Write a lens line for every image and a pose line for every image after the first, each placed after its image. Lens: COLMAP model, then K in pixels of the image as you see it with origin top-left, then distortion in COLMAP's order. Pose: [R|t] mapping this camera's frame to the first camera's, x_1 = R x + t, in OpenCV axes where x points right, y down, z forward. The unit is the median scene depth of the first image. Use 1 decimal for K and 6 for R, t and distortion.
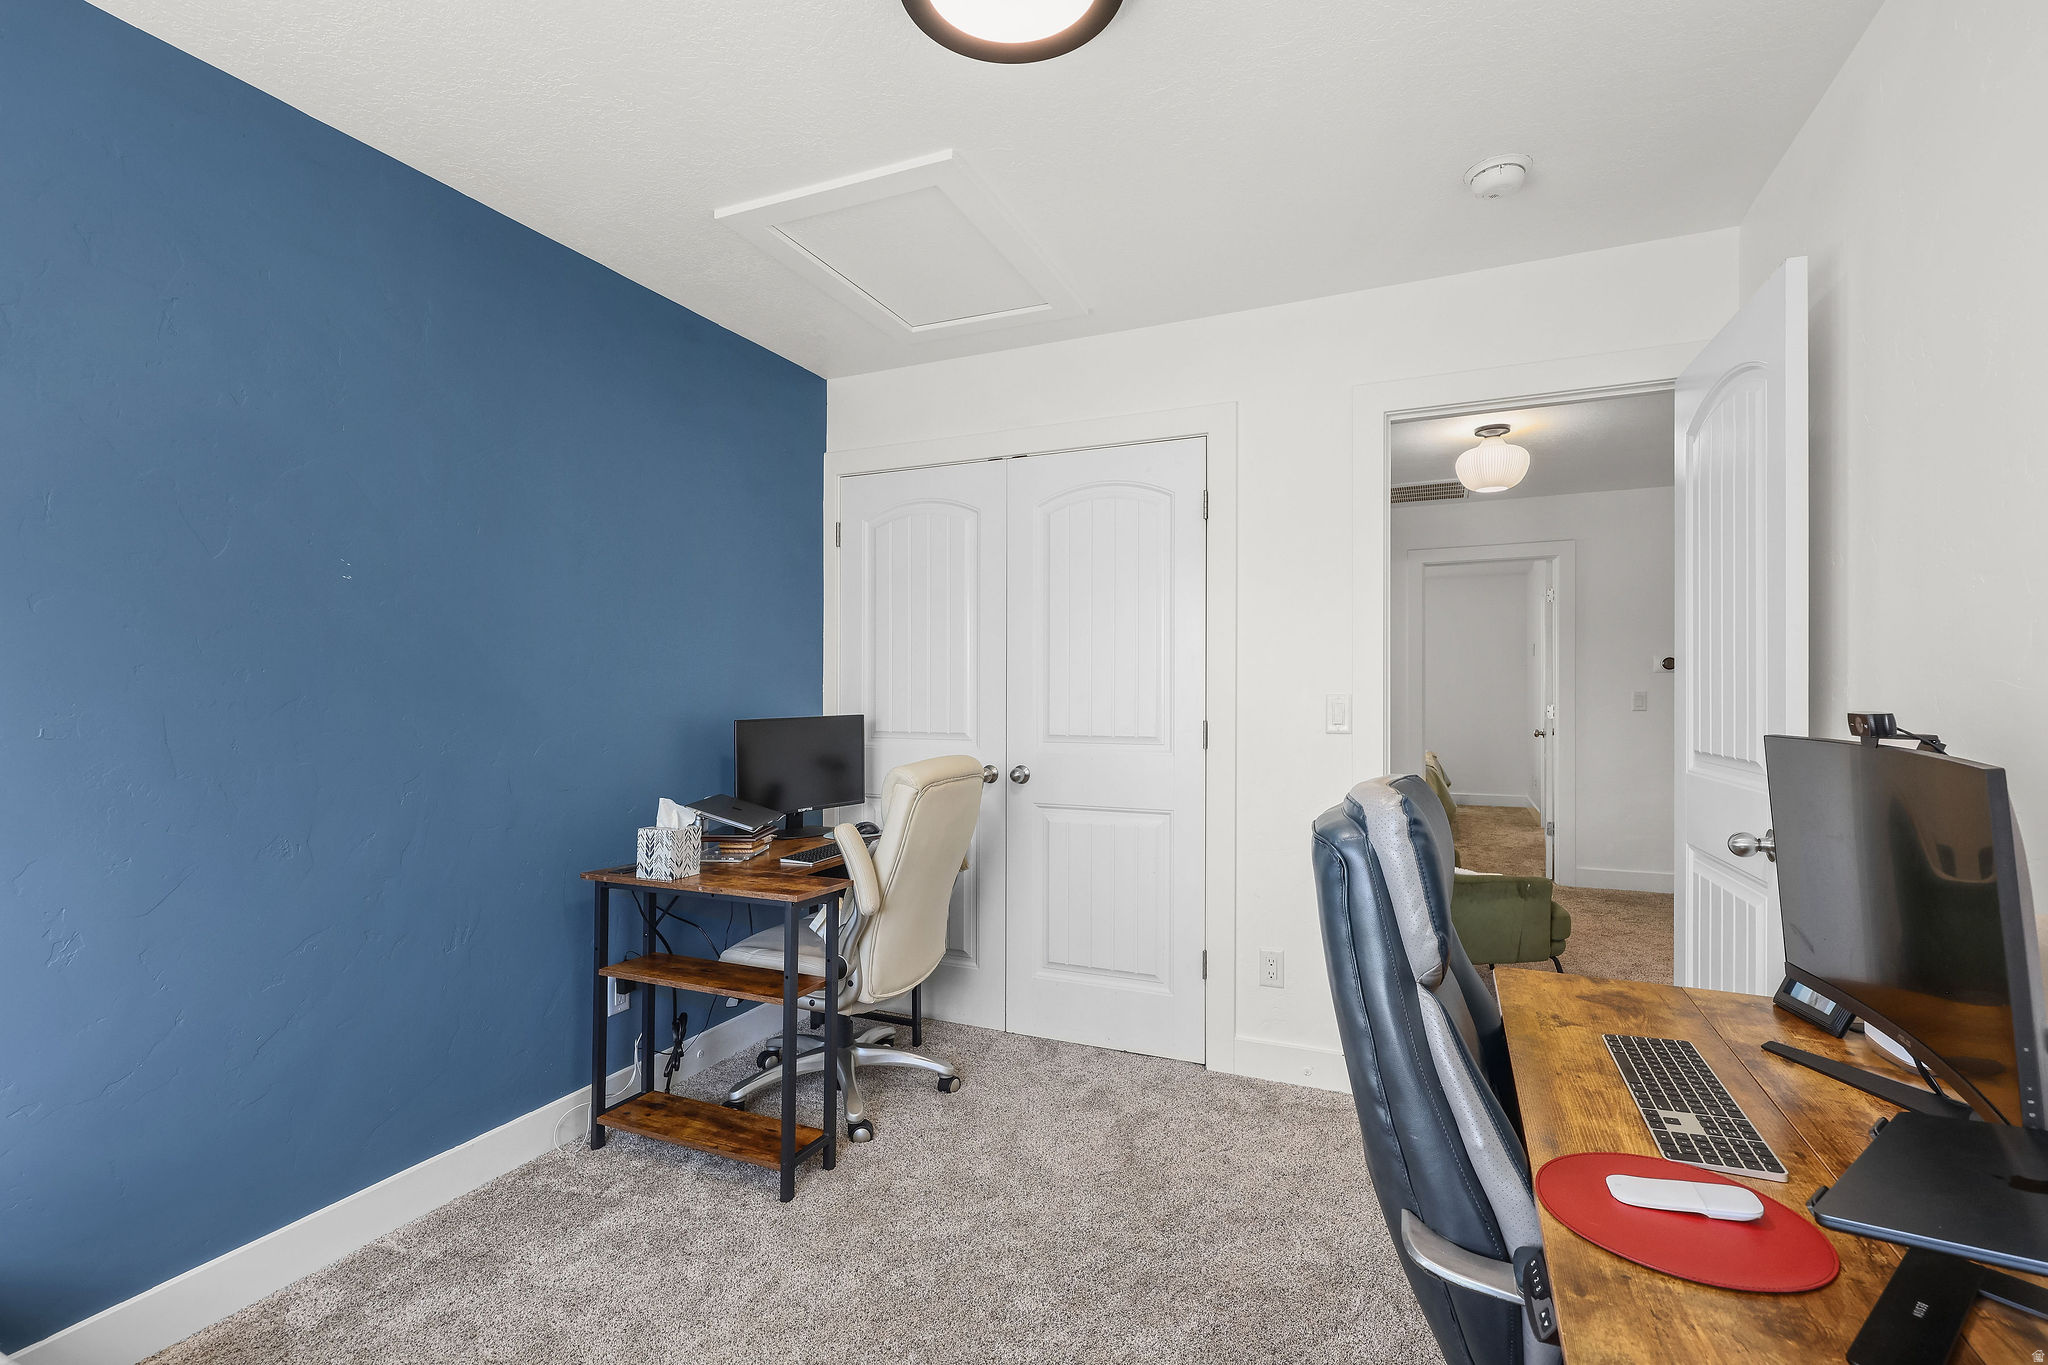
lens RADIAL K [[940.6, 0, 1016.2], [0, 940.6, 684.8], [0, 0, 1]] dist [0.003848, 0.000988]
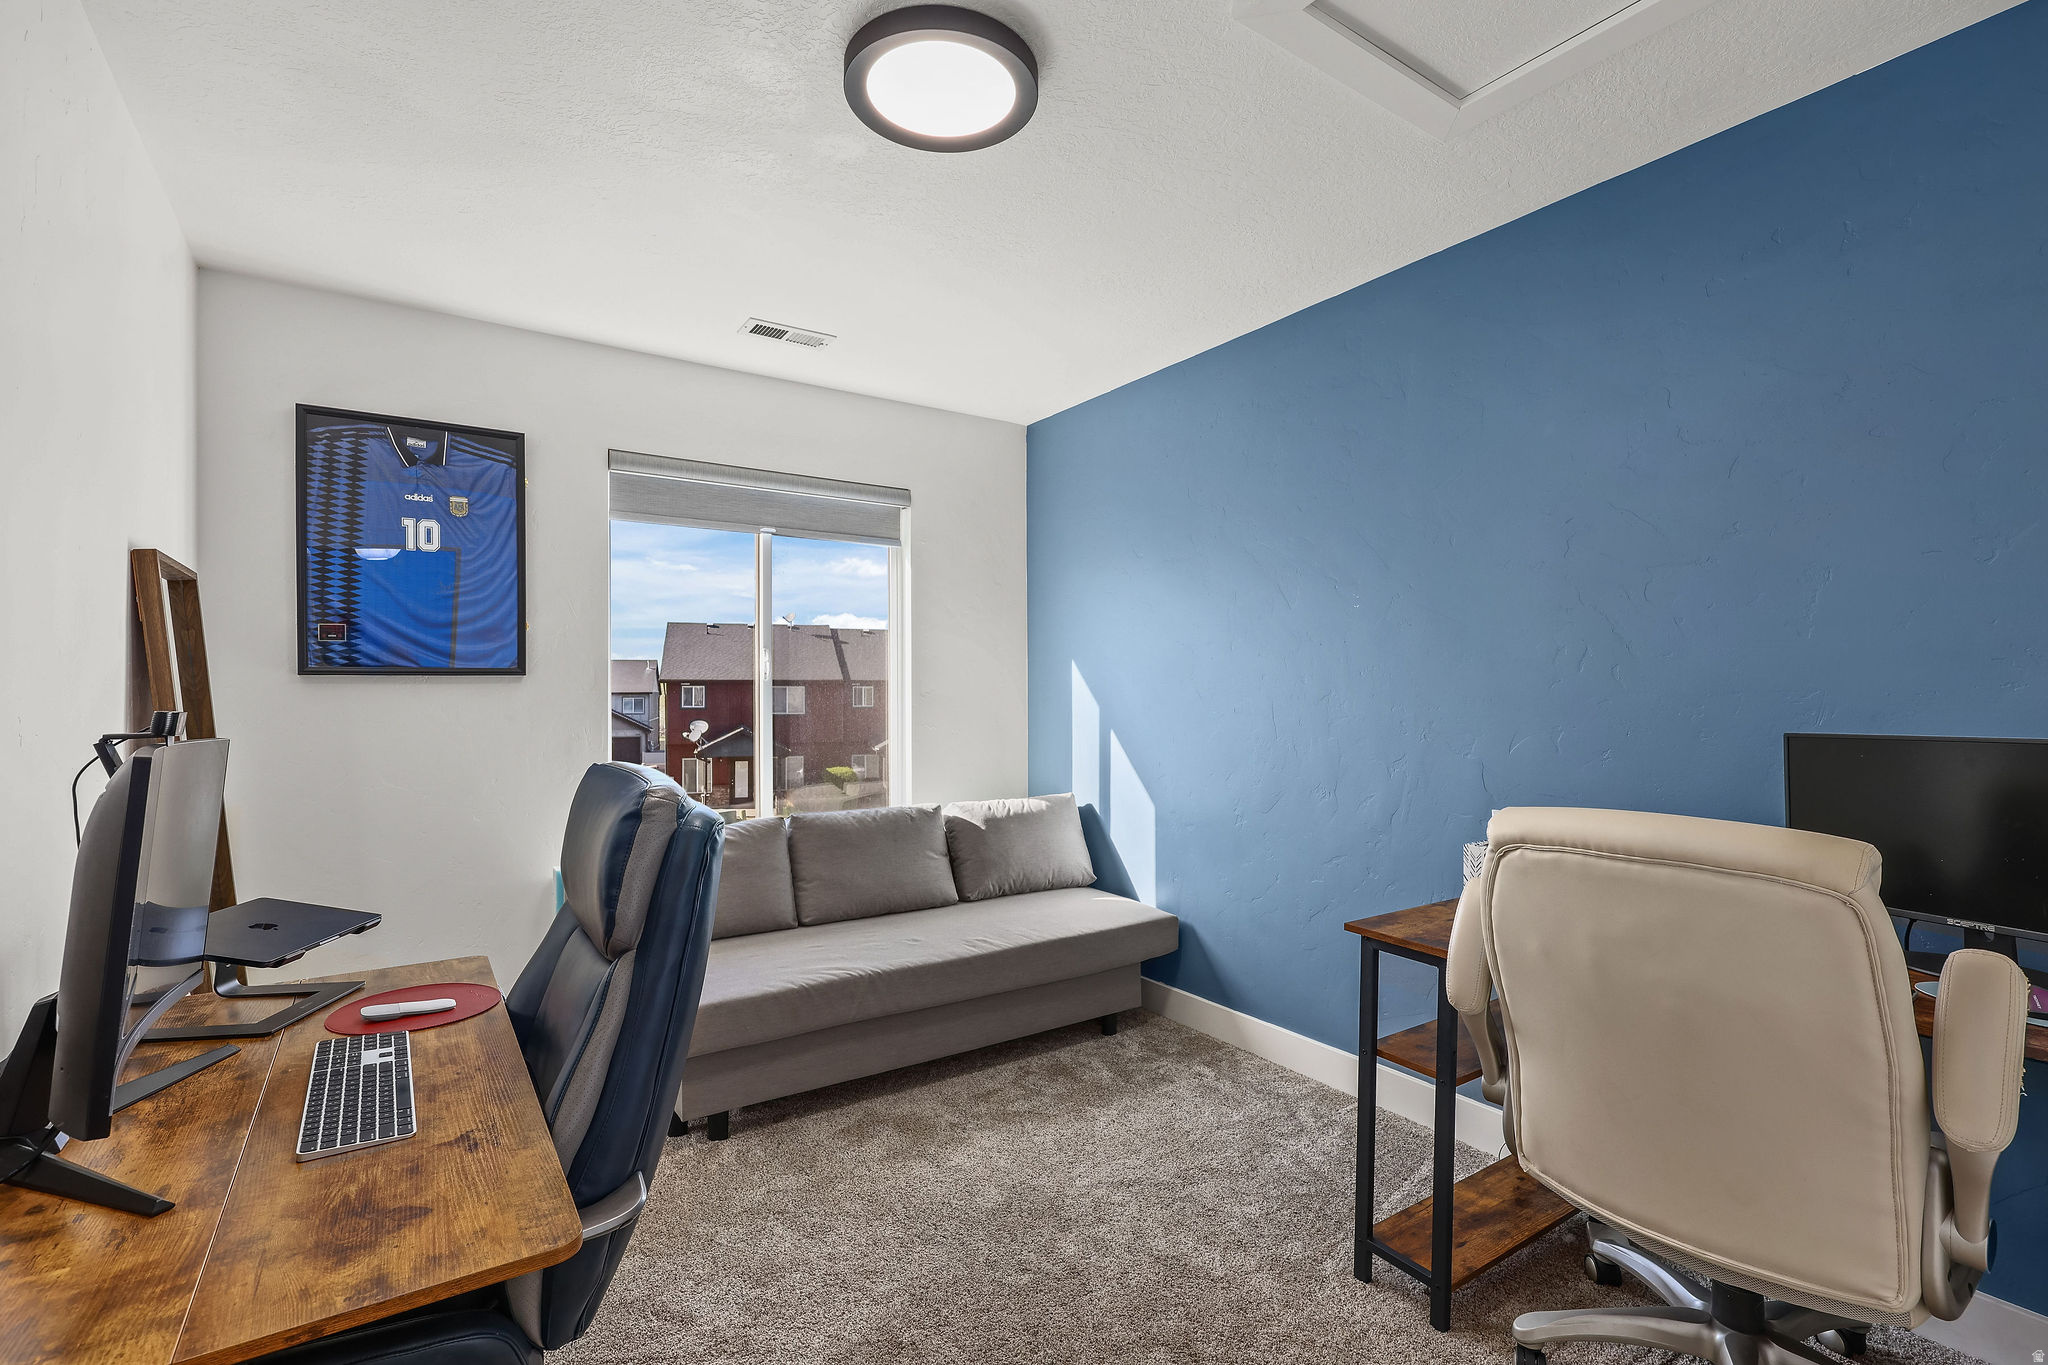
lens RADIAL K [[940.6, 0, 1020.5], [0, 940.6, 685.0], [0, 0, 1]] dist [0.003848, 0.000988]
pose [[-0.533635, -0.008293, -0.845674, 1.019817], [-0.001193, 0.999958, -0.009053, 0.007972], [0.845714, -0.003823, -0.533622, 1.845103]]
